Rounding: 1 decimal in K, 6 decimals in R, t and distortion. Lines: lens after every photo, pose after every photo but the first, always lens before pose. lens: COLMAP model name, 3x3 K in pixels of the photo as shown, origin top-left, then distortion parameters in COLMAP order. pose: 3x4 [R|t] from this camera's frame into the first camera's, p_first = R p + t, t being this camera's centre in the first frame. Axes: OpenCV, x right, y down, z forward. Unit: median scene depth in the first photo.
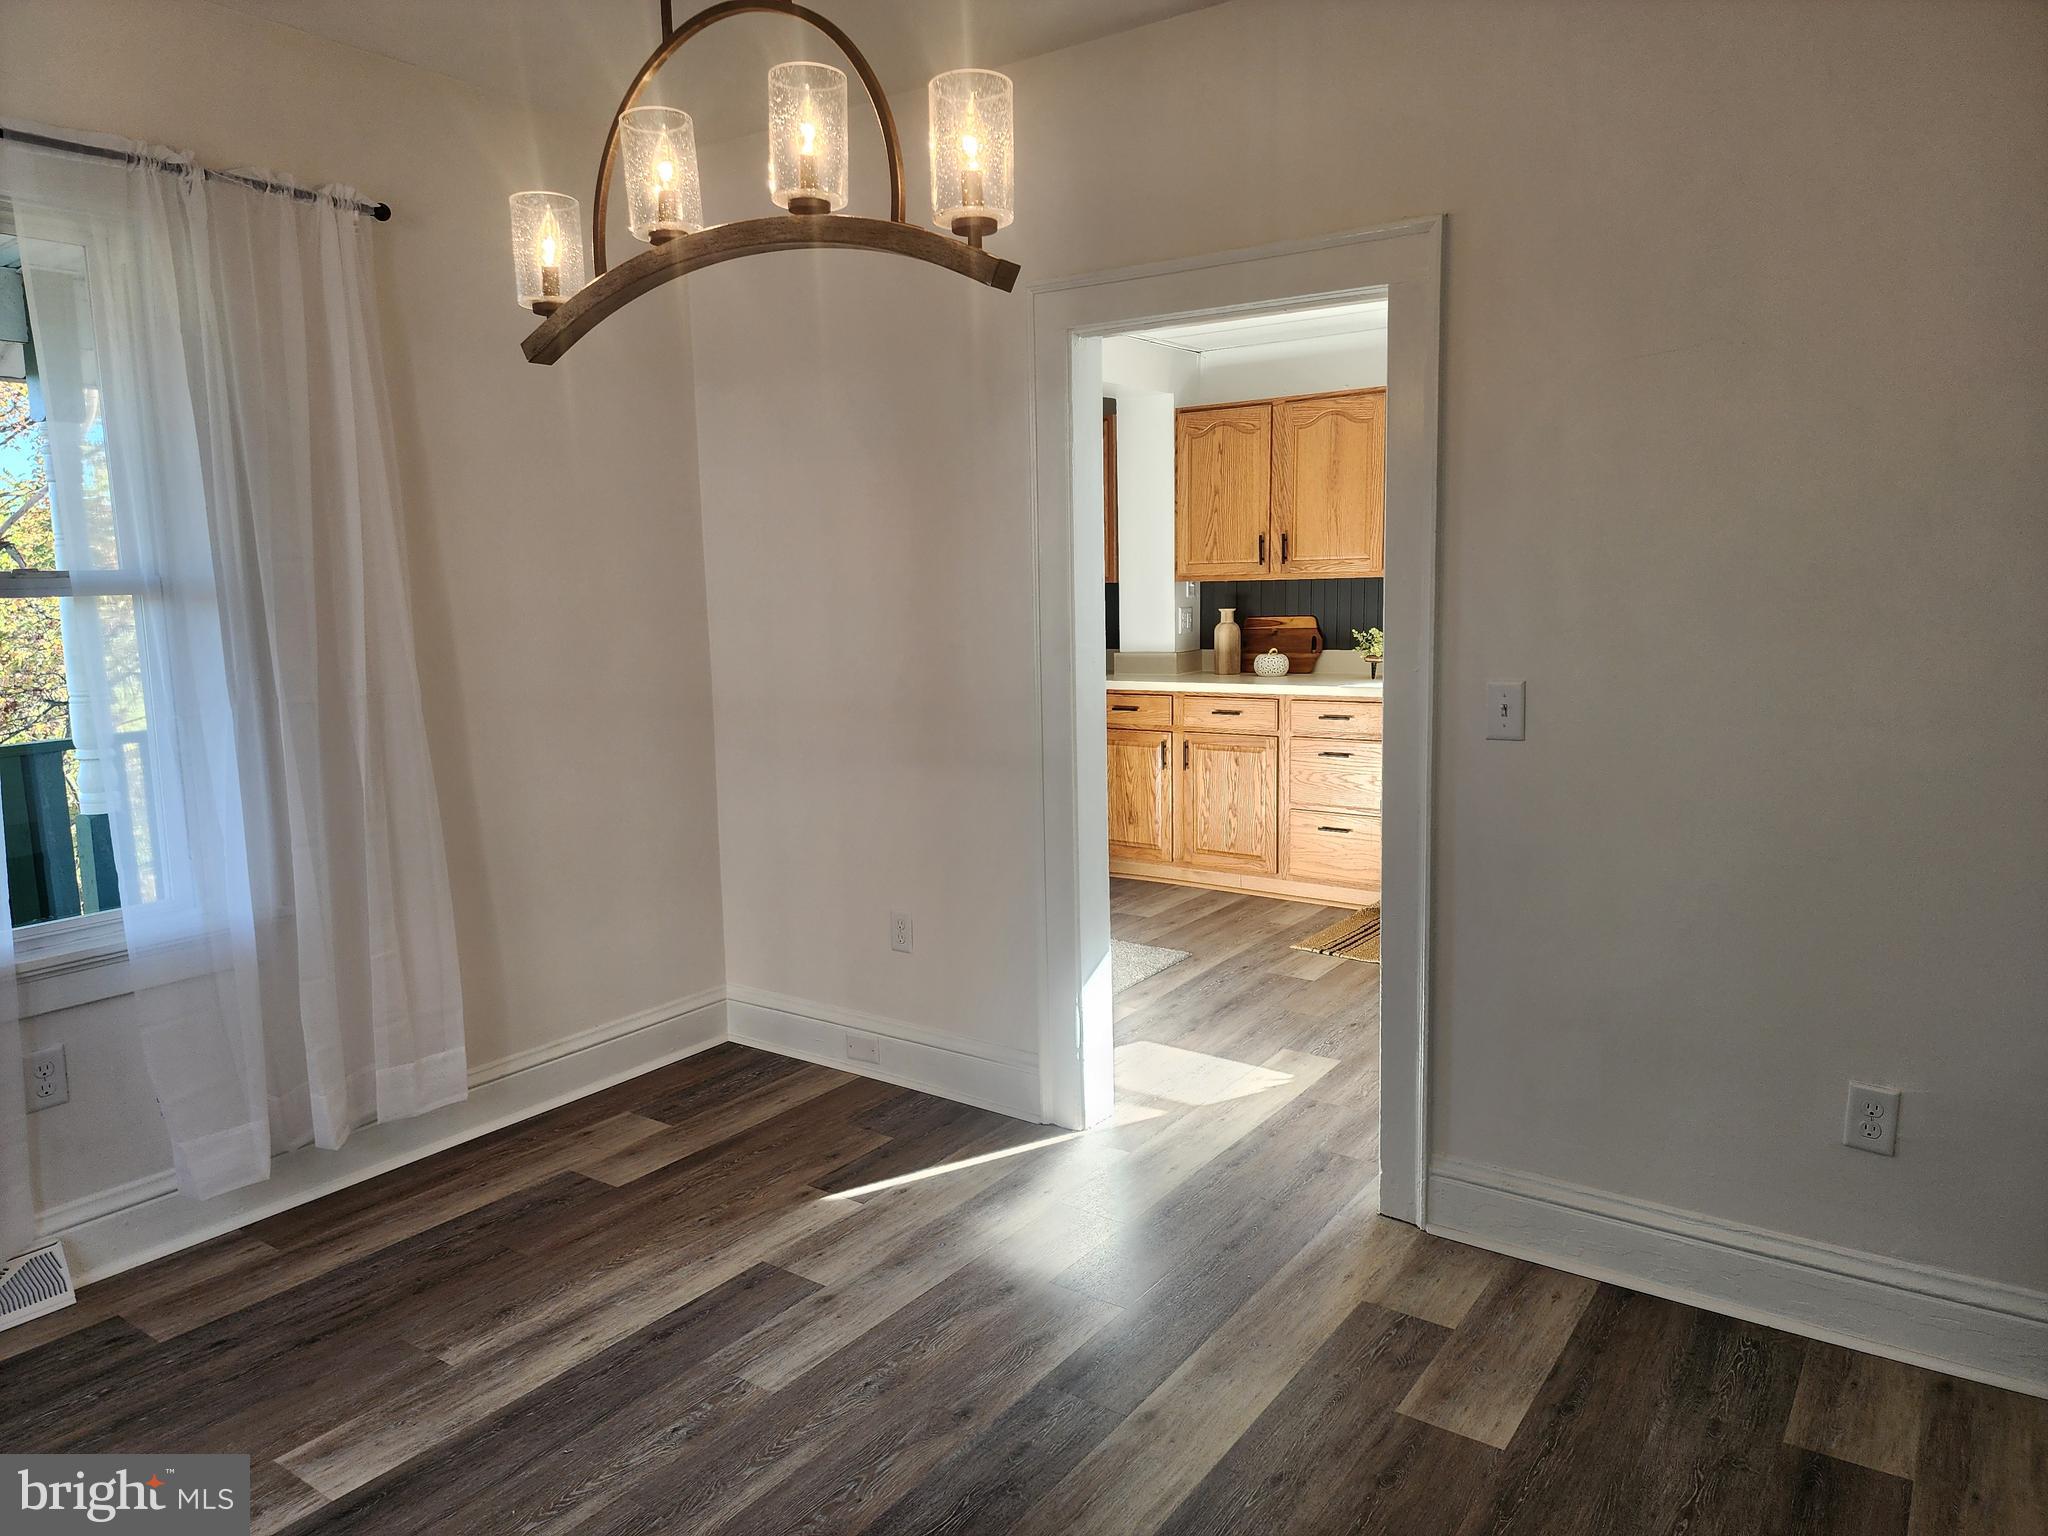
lens RADIAL K [[1366.3, 0, 1001.9], [0, 1366.3, 758.9], [0, 0, 1]] dist [0.088857, -0.077689]
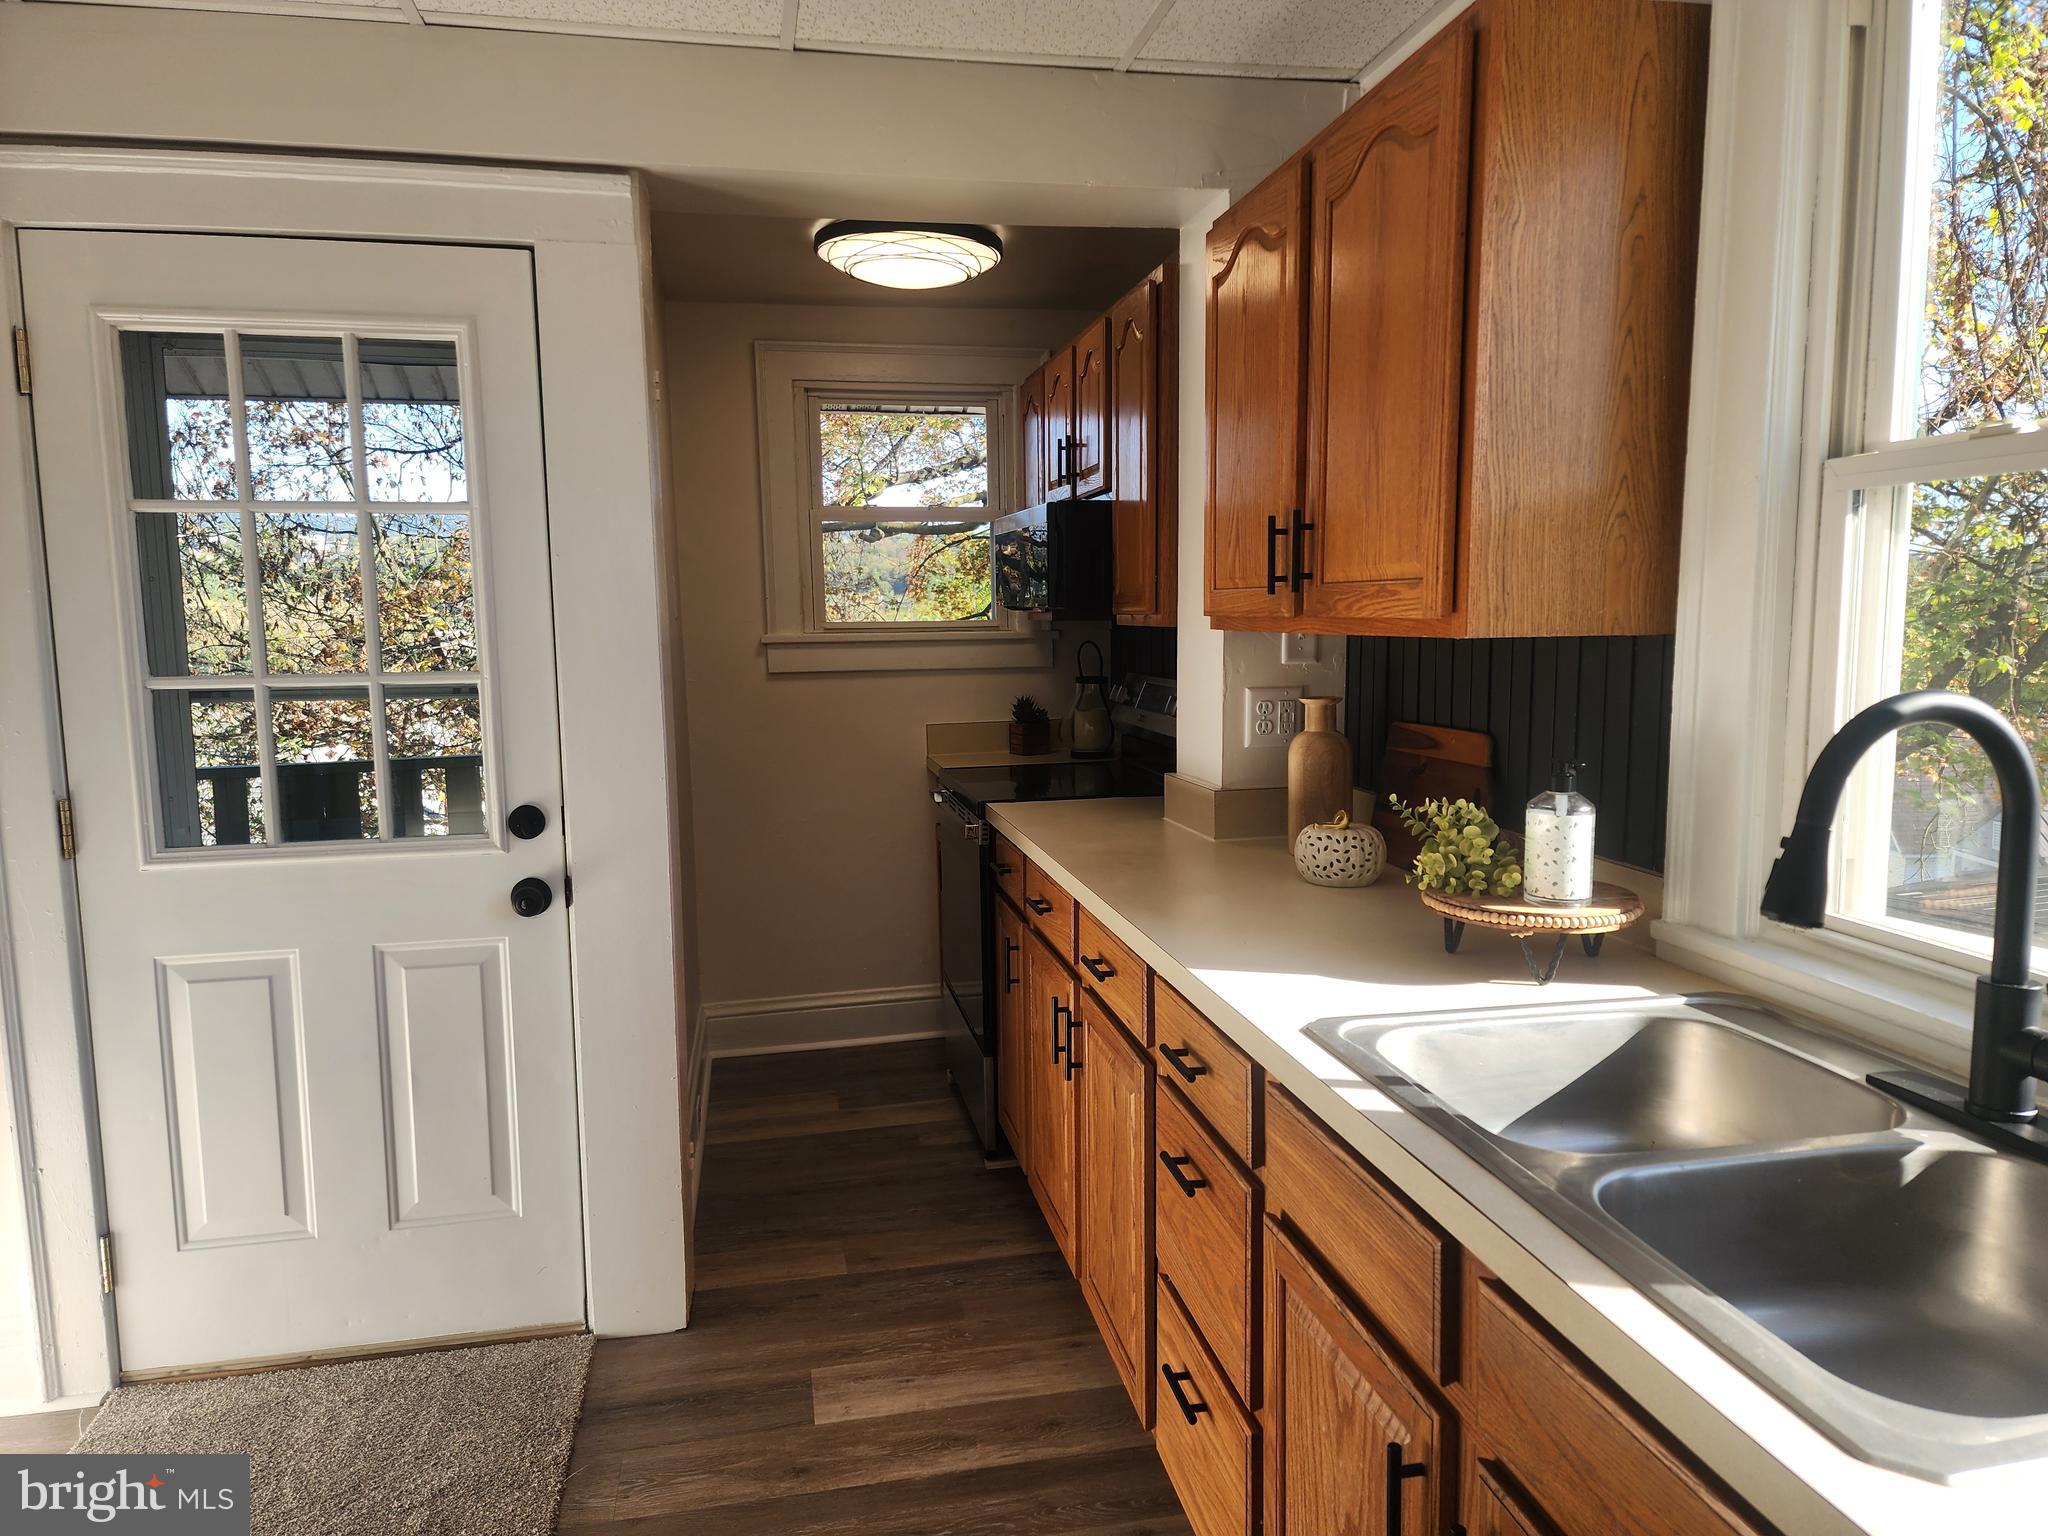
lens RADIAL K [[1366.3, 0, 1023.8], [0, 1366.3, 777.7], [0, 0, 1]] dist [0.088857, -0.077689]
pose [[0.729788, 0.094595, -0.677098, 0.399595], [-0.088996, 0.995099, 0.043100, -0.101053], [0.677857, 0.028805, 0.734630, 0.673995]]
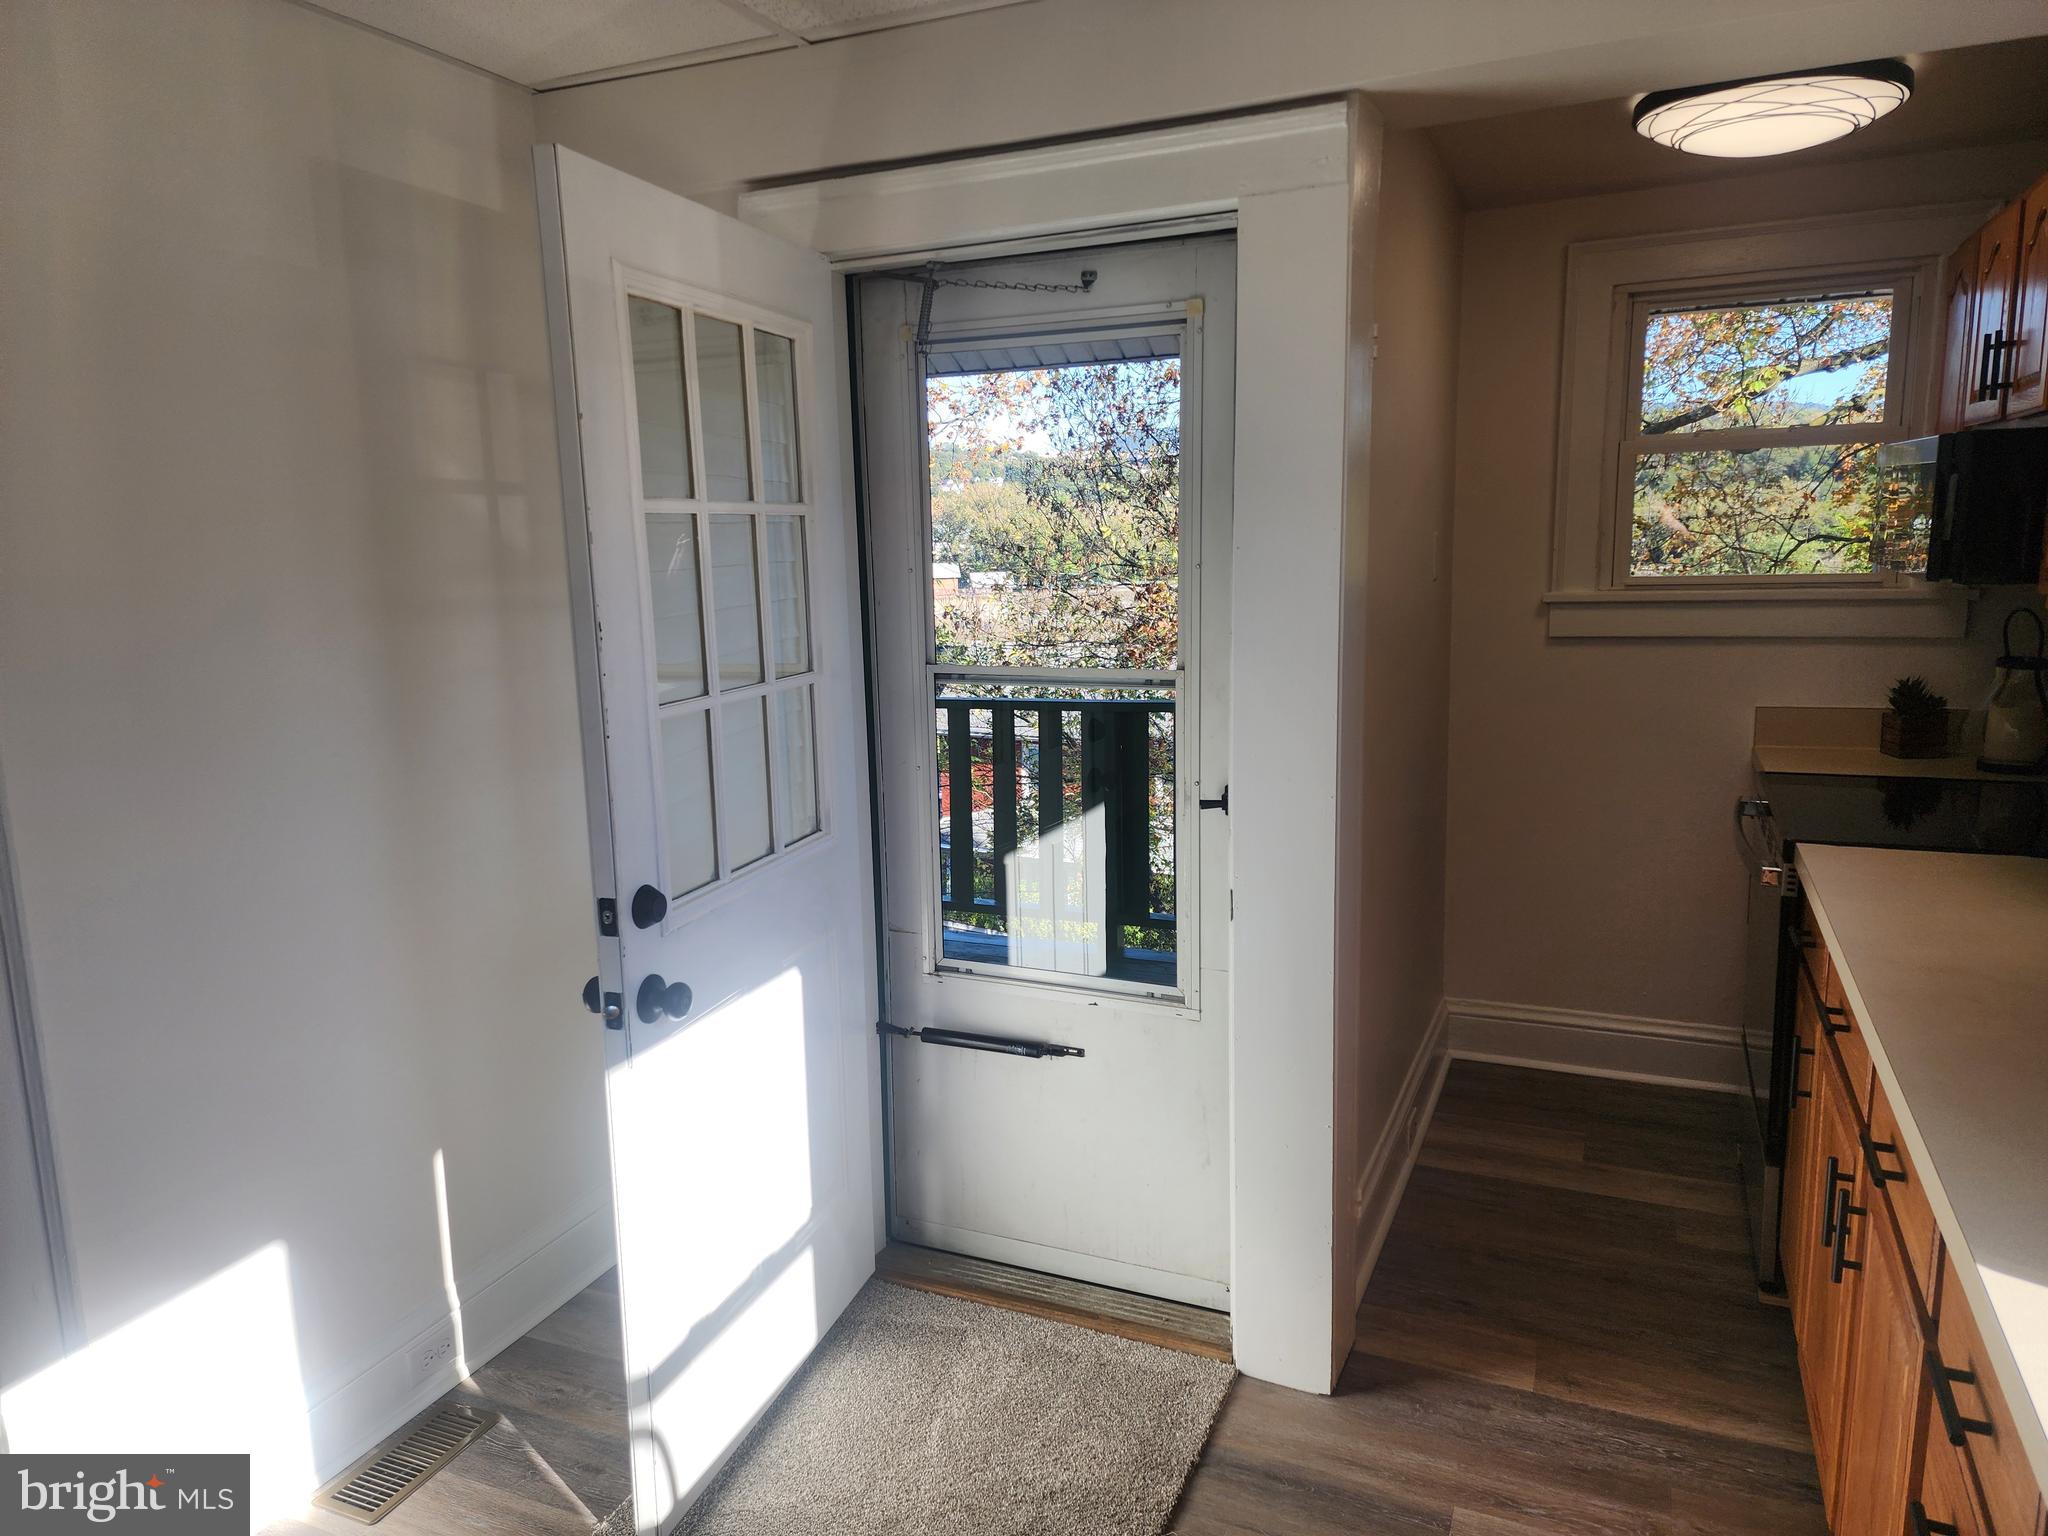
lens RADIAL K [[1366.3, 0, 996.3], [0, 1366.3, 770.3], [0, 0, 1]] dist [0.088857, -0.077689]
pose [[0.192656, 0.184978, -0.963674, 0.373398], [-0.102528, 0.980491, 0.167709, -0.133903], [0.975895, 0.066494, 0.207862, 0.743075]]
